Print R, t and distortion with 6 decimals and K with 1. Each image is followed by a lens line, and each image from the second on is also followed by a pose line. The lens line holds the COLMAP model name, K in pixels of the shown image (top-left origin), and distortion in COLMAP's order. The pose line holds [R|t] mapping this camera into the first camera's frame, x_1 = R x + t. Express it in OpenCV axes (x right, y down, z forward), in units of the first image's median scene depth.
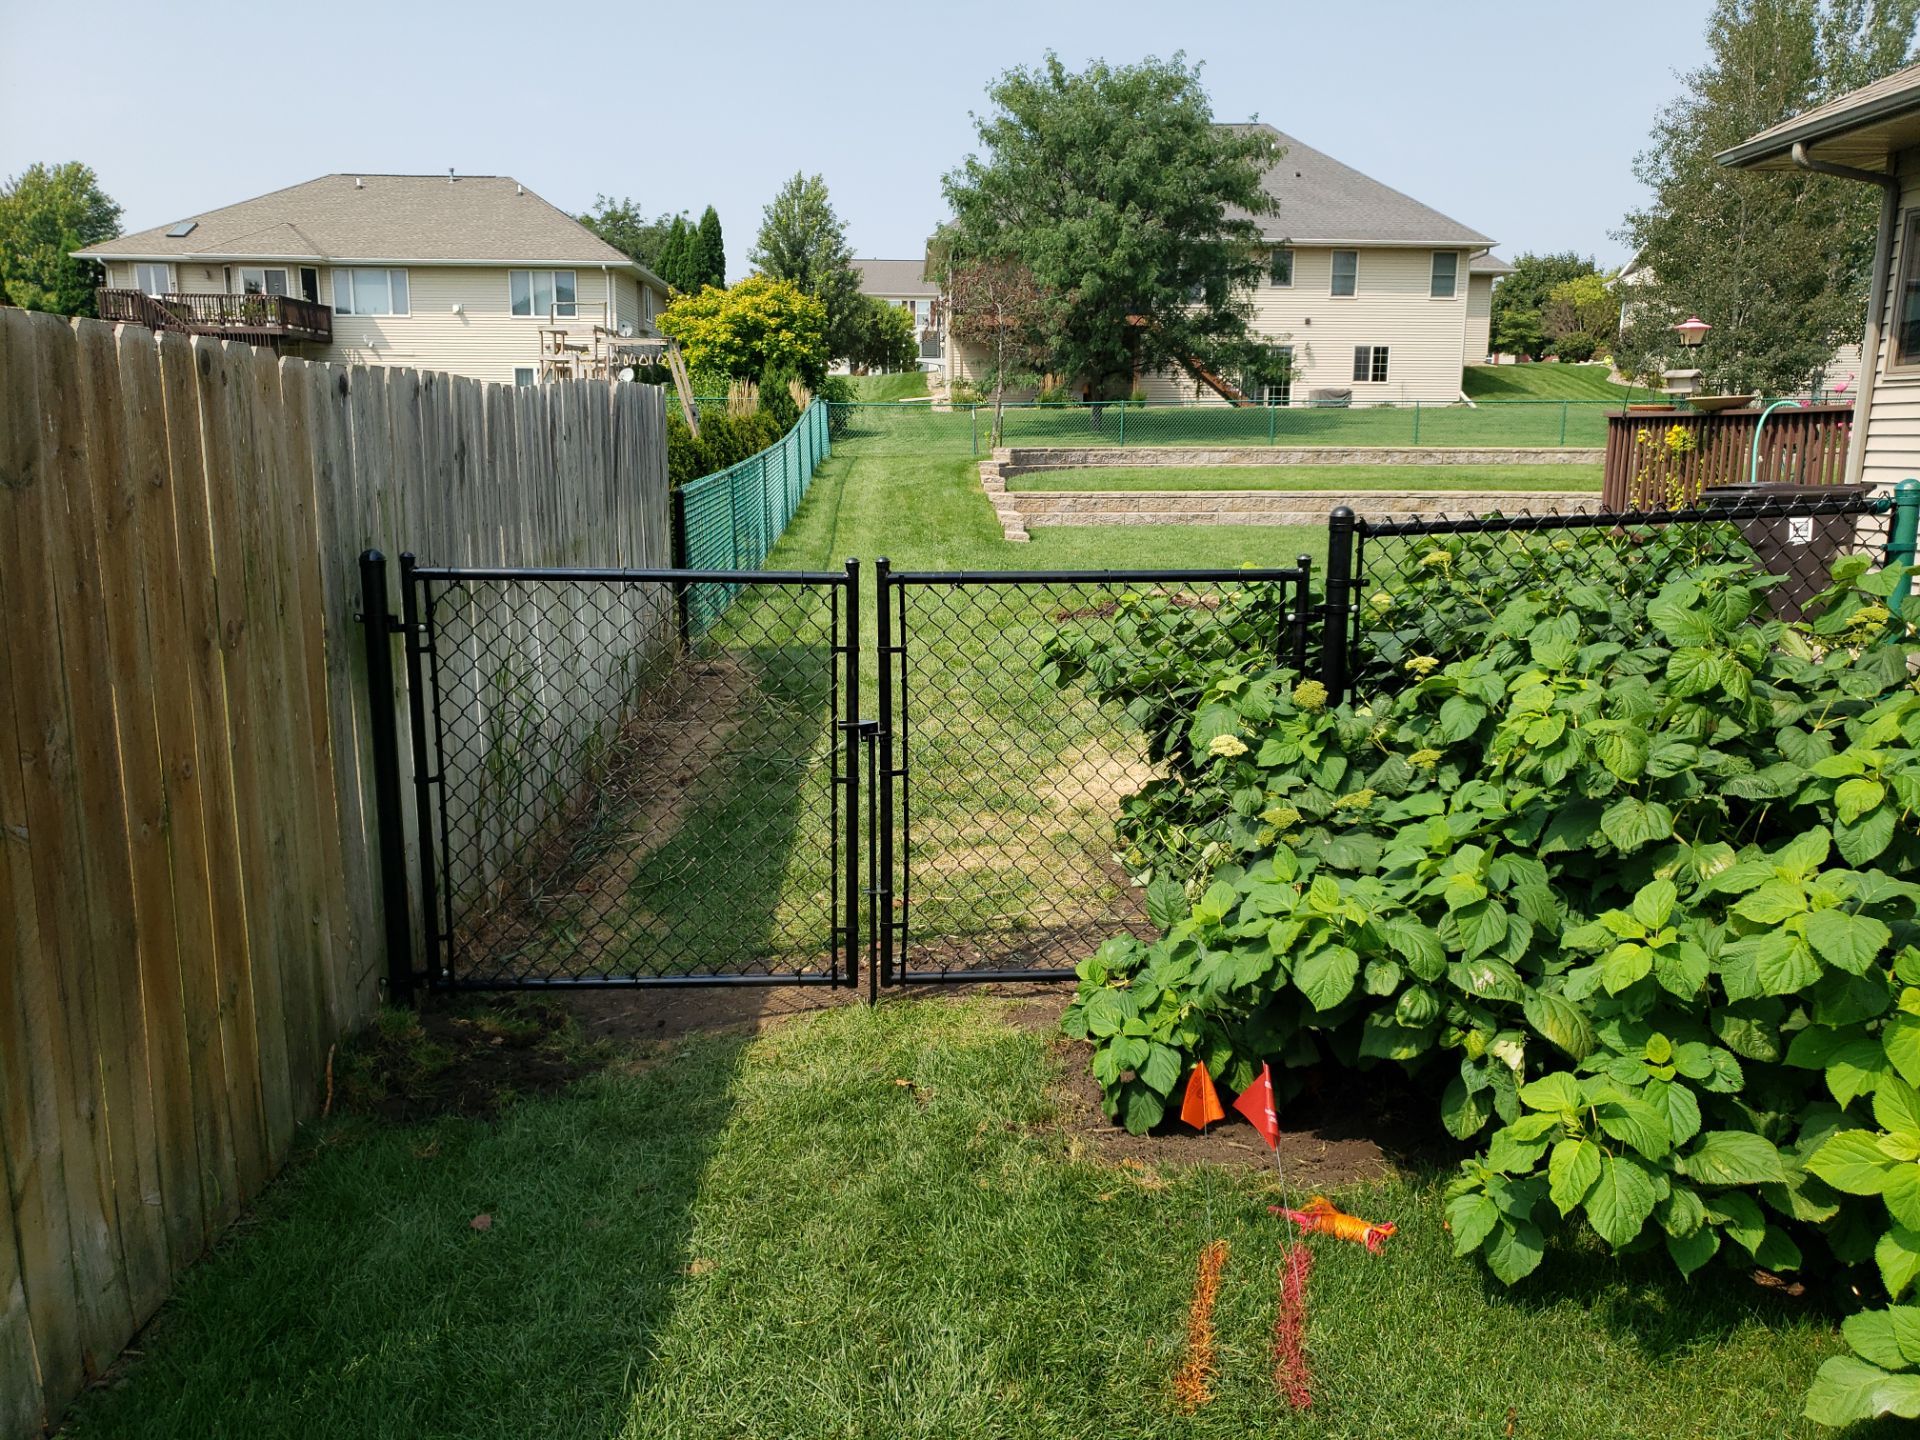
lens RADIAL K [[1493.5, 0, 960.0], [0, 1493.5, 720.0], [0, 0, 1]] dist [0.011027, 0.008843]
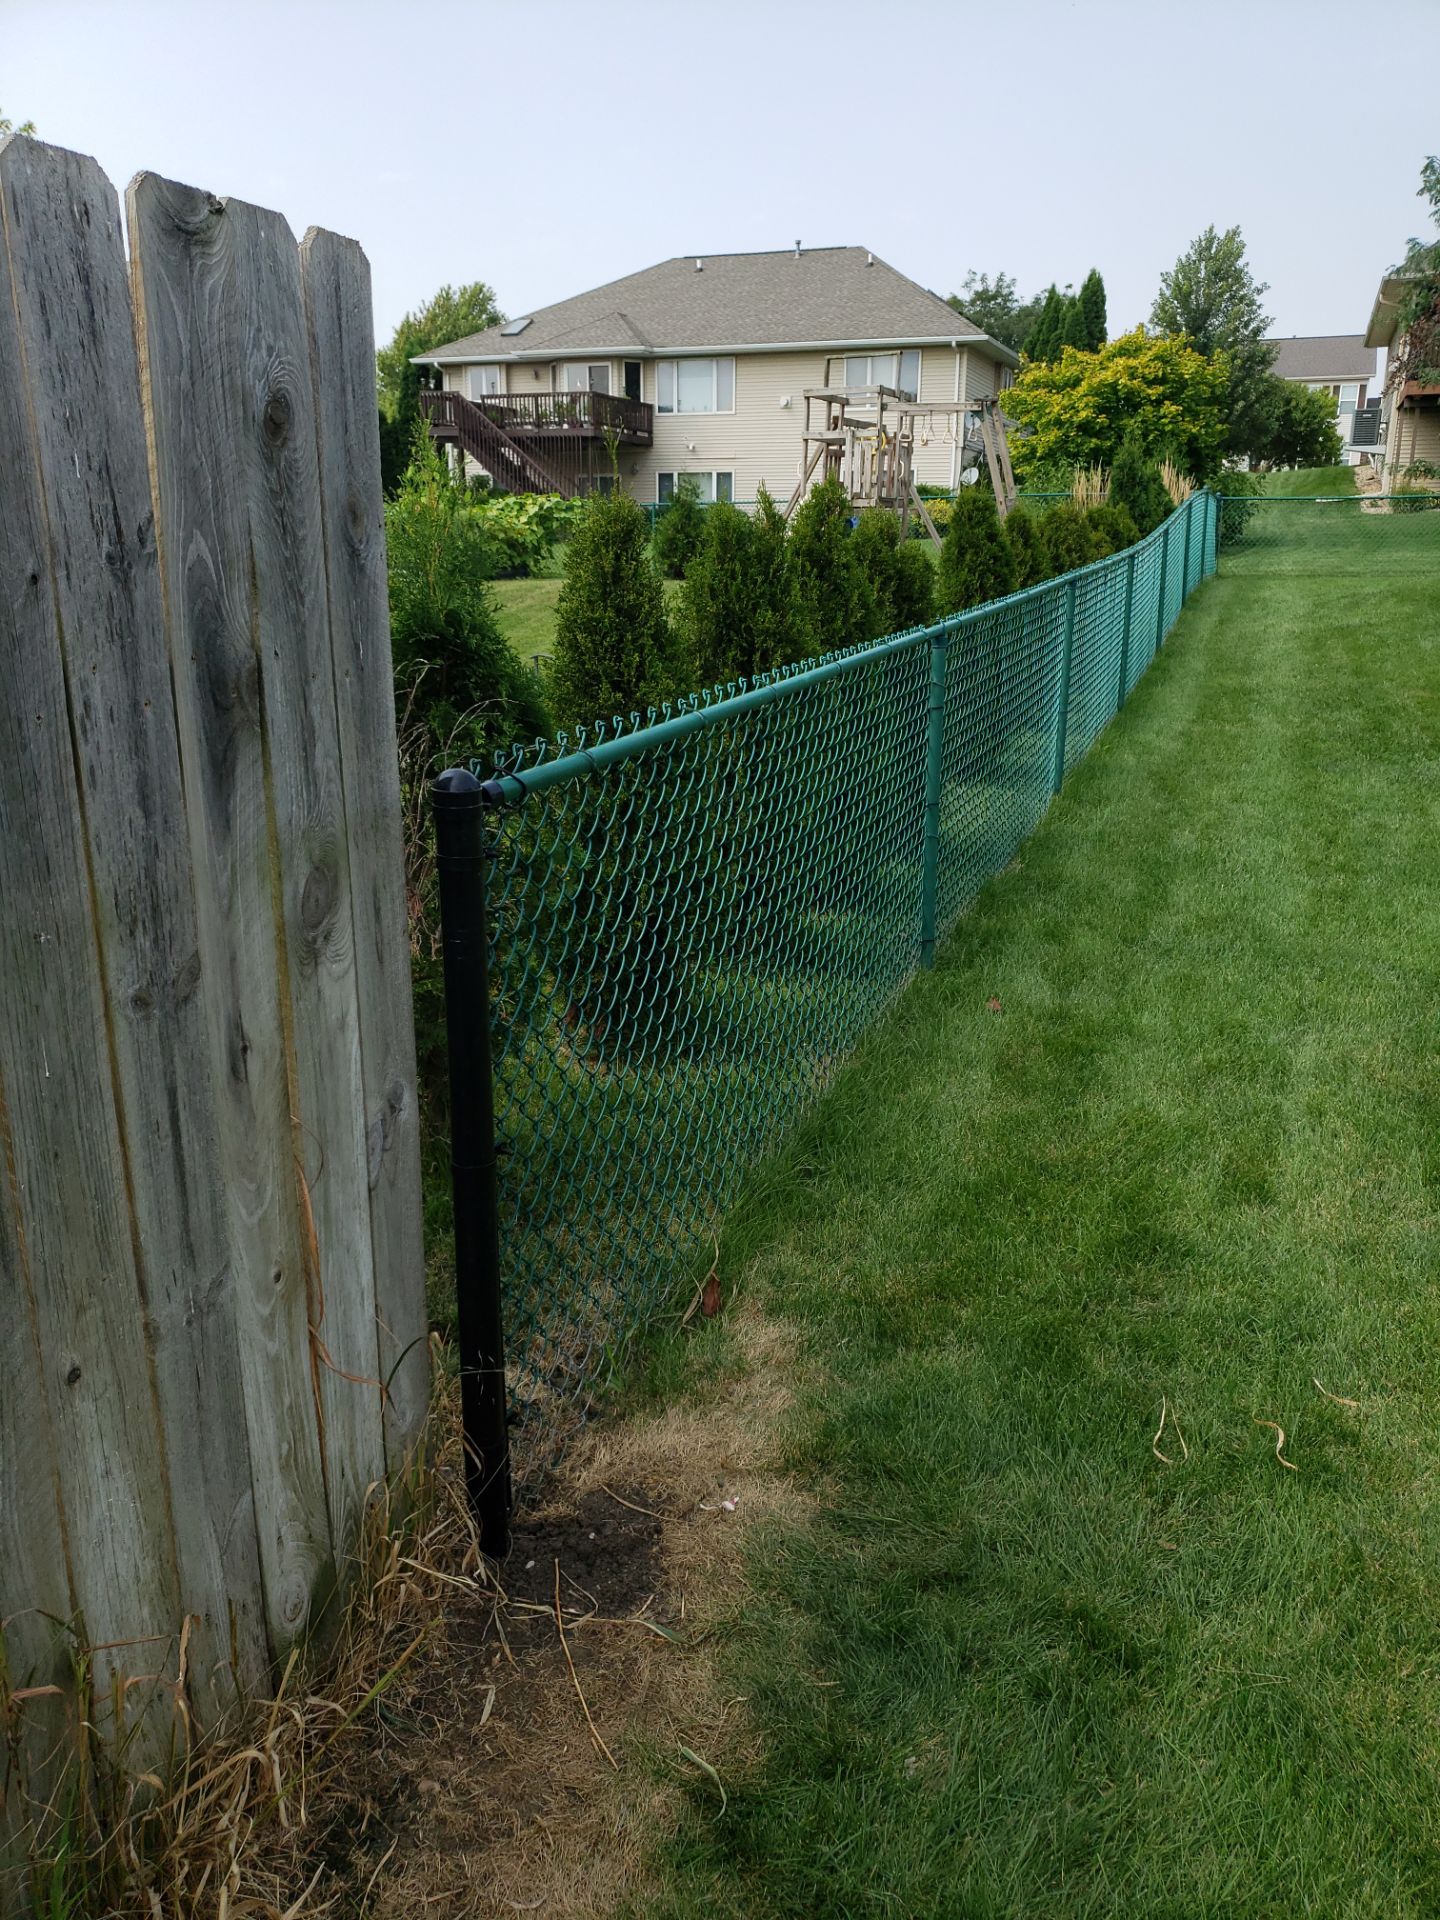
lens RADIAL K [[1493.5, 0, 720.0], [0, 1493.5, 960.0], [0, 0, 1]] dist [0.011027, 0.008843]
pose [[0.923238, 0.100123, -0.370955, -0.014645], [-0.070770, 0.993246, 0.091948, -0.029346], [0.377656, -0.058637, 0.924087, 0.161869]]
